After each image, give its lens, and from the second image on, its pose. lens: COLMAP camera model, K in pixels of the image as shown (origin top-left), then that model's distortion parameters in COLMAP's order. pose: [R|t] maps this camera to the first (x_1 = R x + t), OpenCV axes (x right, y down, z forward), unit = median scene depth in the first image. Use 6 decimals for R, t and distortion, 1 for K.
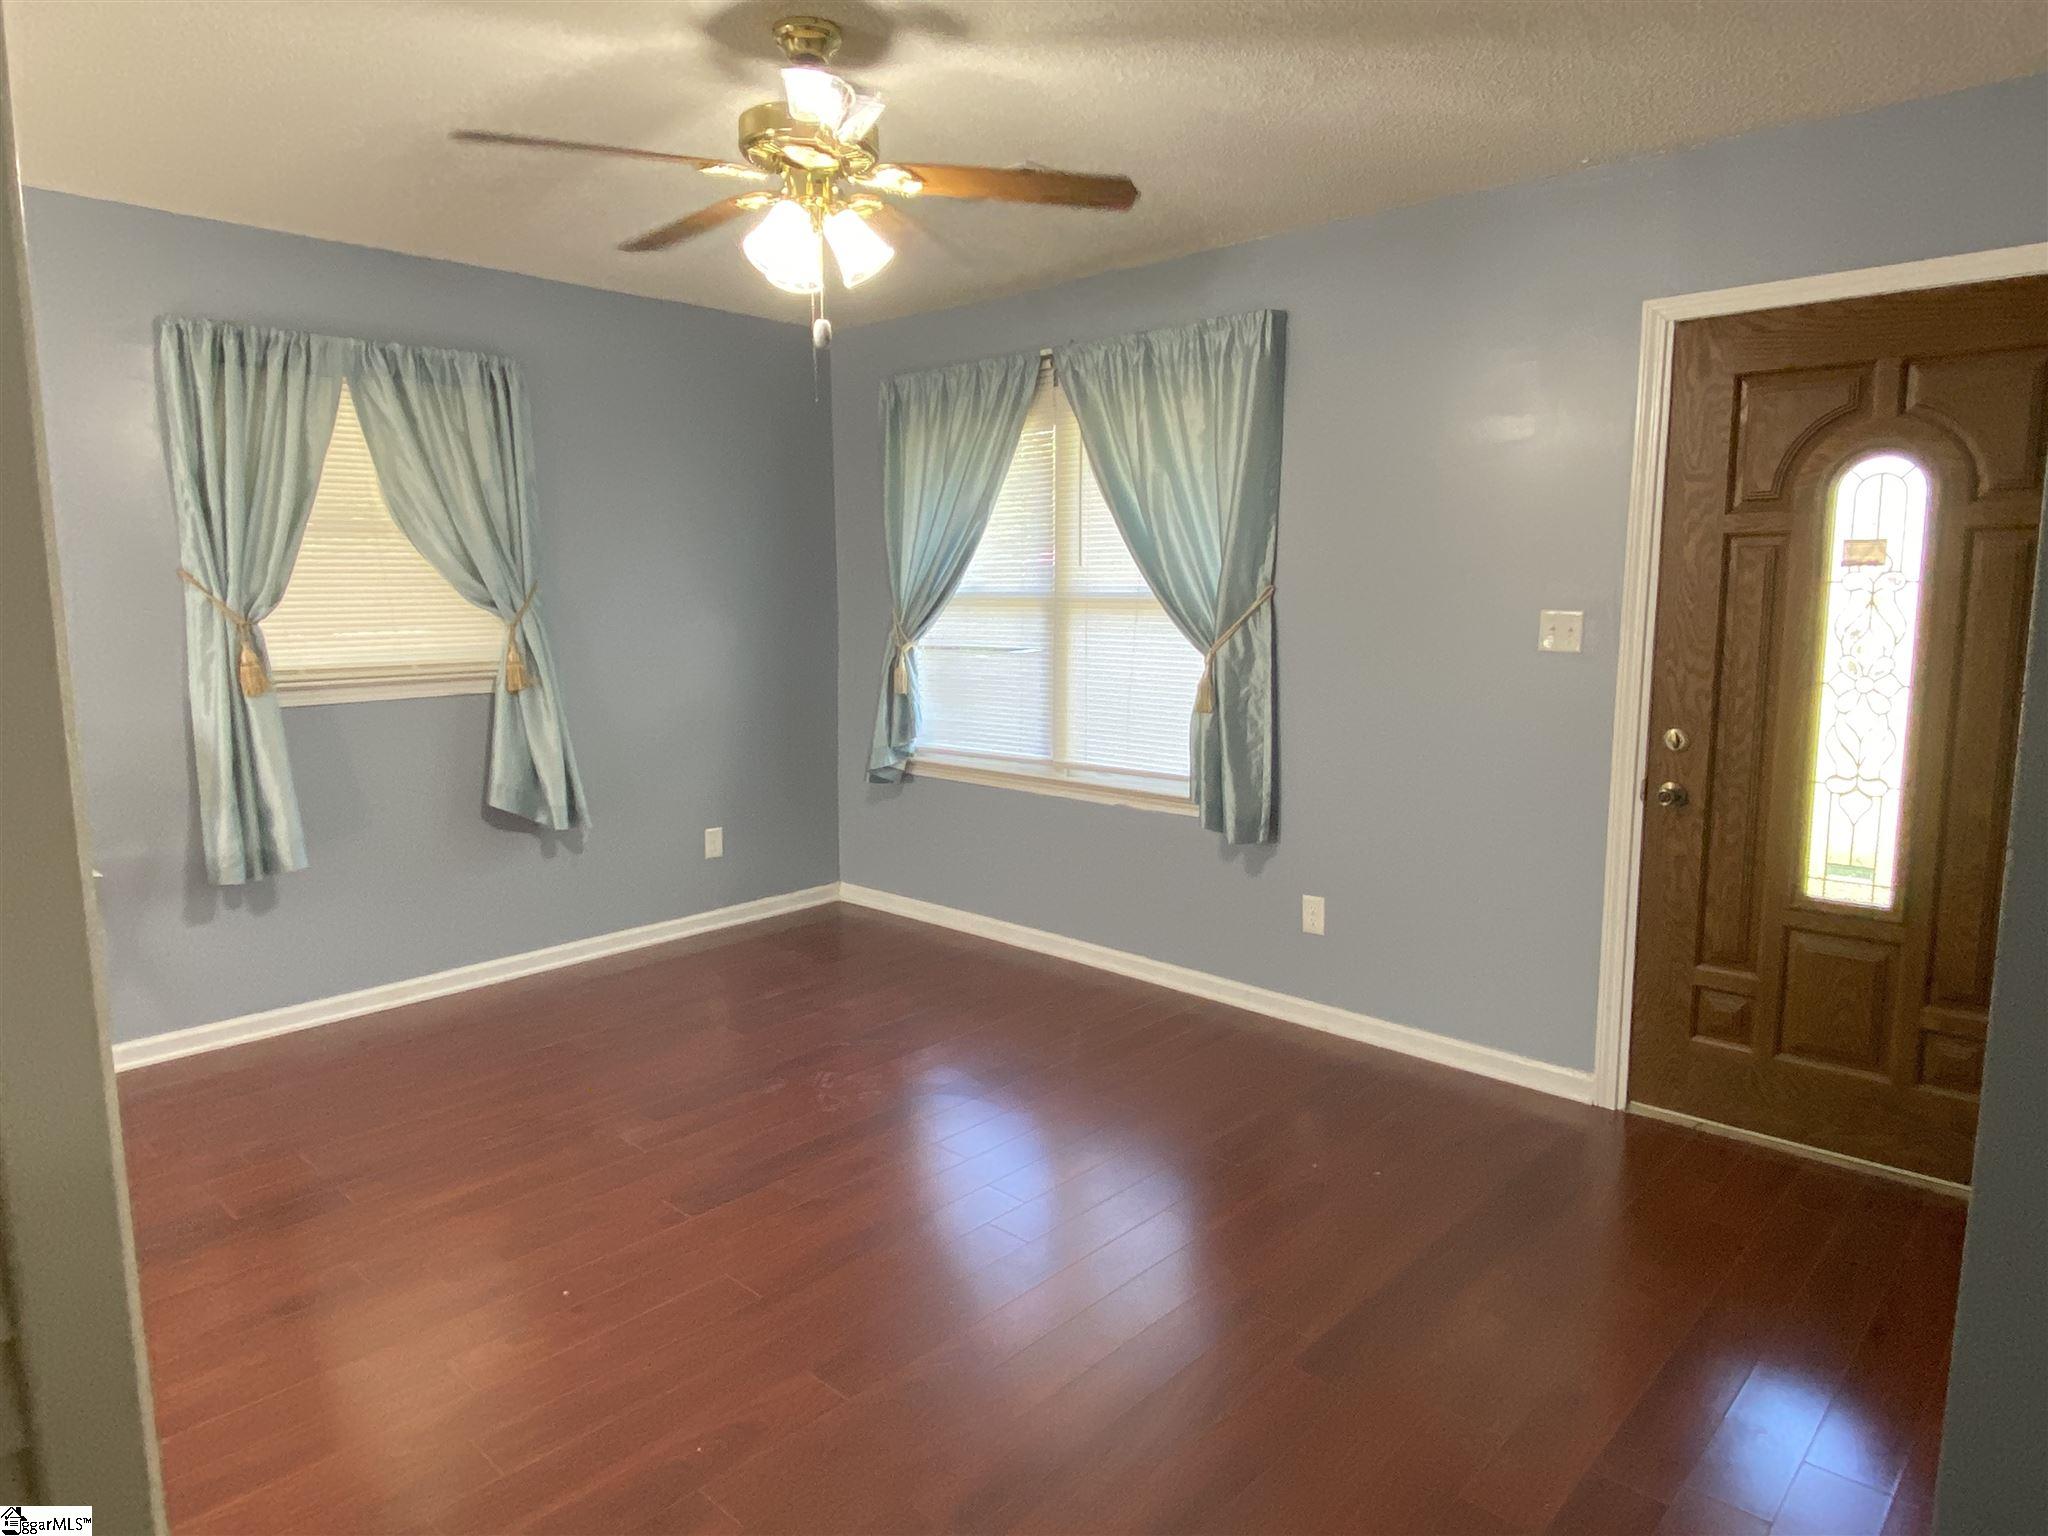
lens RADIAL K [[1307.5, 0, 1024.0], [0, 1307.5, 768.0], [0, 0, 1]] dist [0.003456, 0.000376]
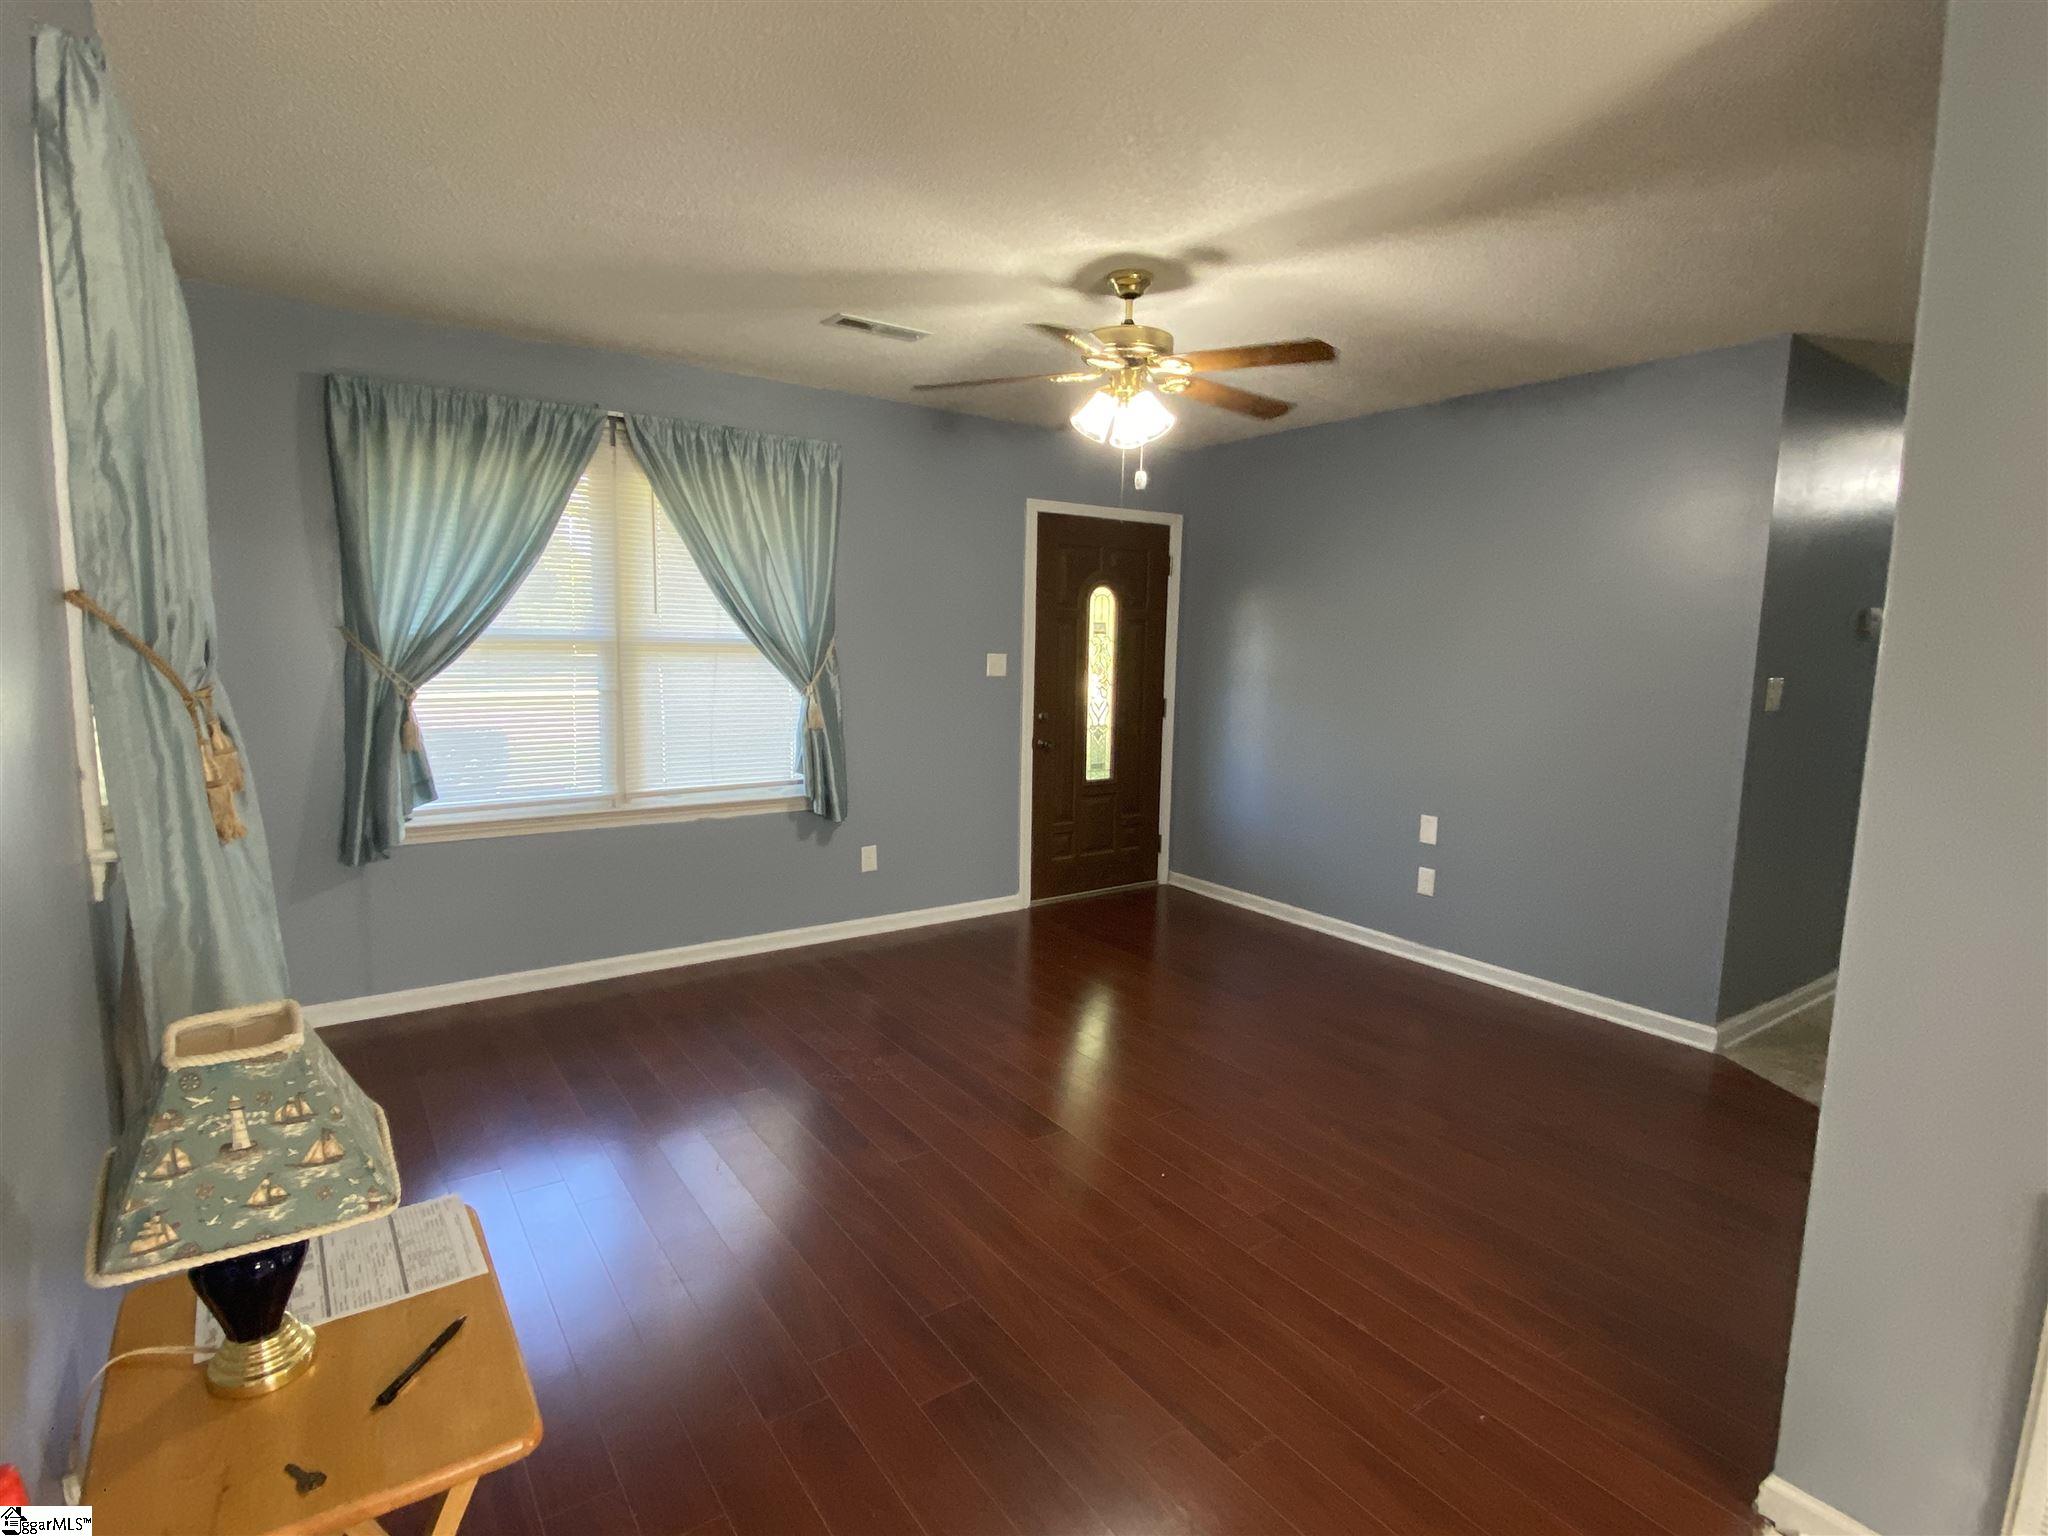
lens RADIAL K [[1034.8, 0, 1024.0], [0, 1034.8, 768.0], [0, 0, 1]] dist [0.058094, -0.053135]
pose [[0.165454, -0.123612, 0.978440, -0.892212], [0.107008, 0.988507, 0.106789, -0.096857], [-0.980395, 0.087032, 0.176780, 0.607283]]
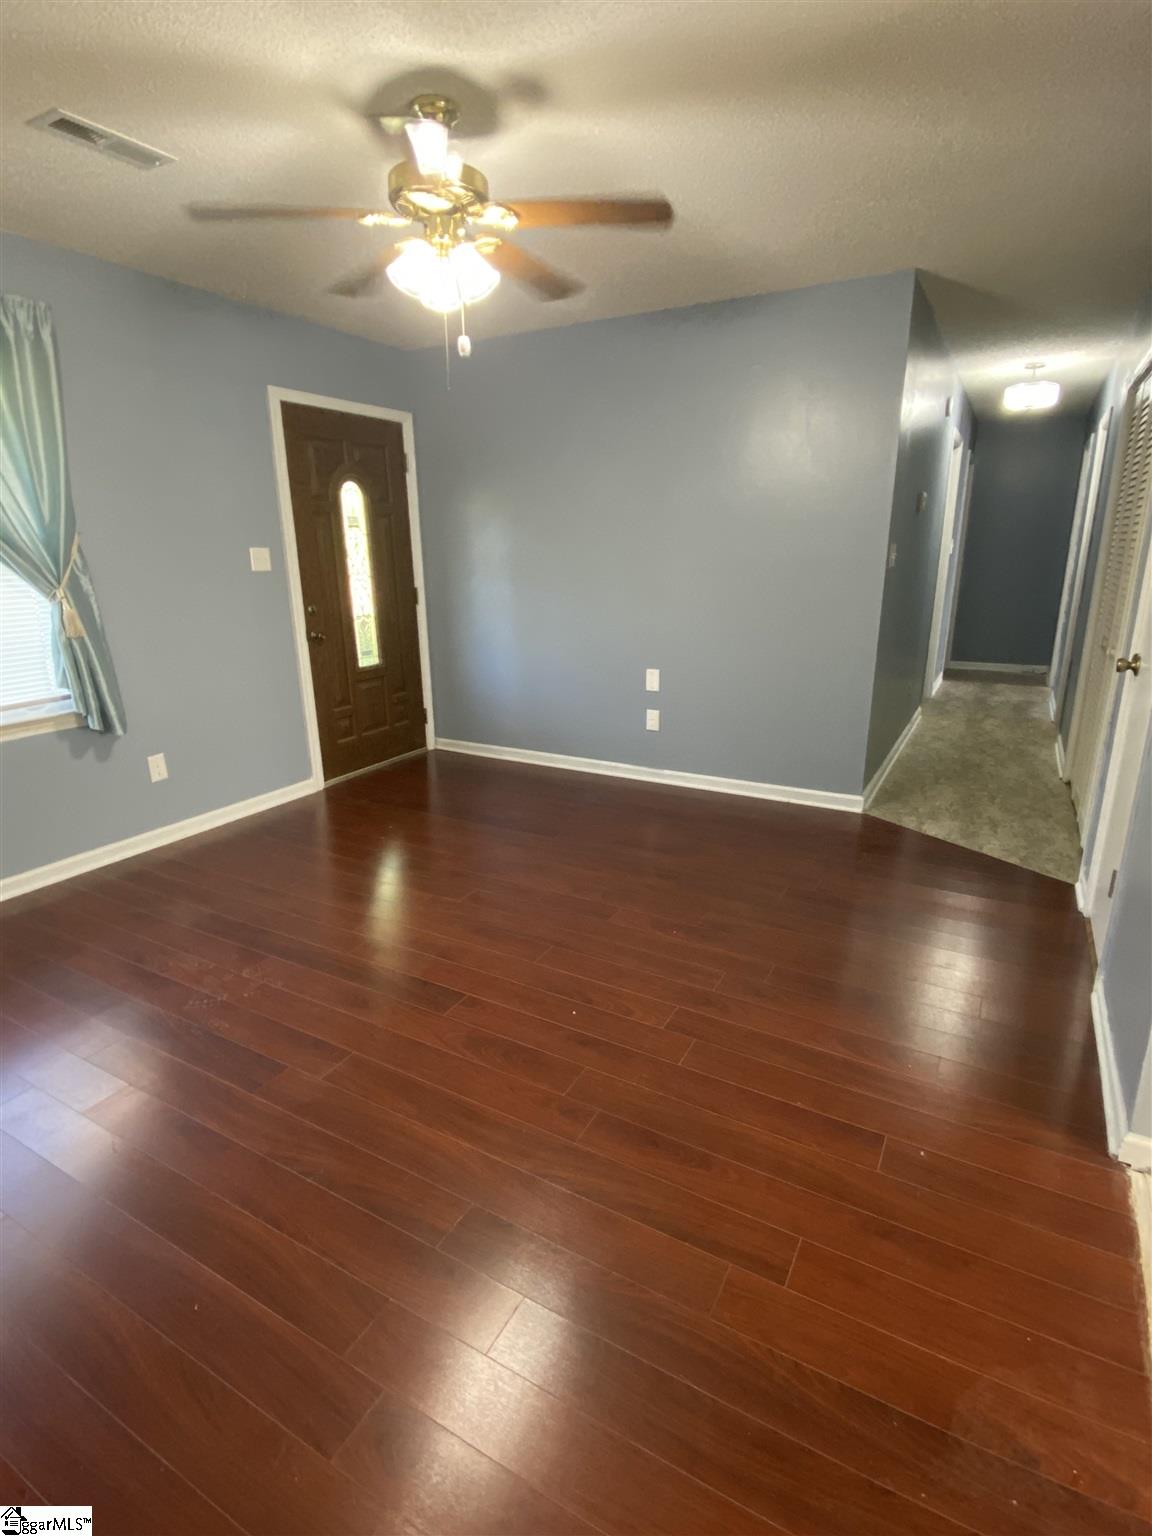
lens RADIAL K [[776.1, 0, 585.2], [0, 776.1, 767.6], [0, 0, 1]] dist [0.058094, -0.053135]
pose [[-0.283938, -0.263976, 0.921789, -0.718950], [0.133454, 0.941119, 0.310620, -0.096434], [-0.949510, 0.211214, -0.231991, 0.751931]]
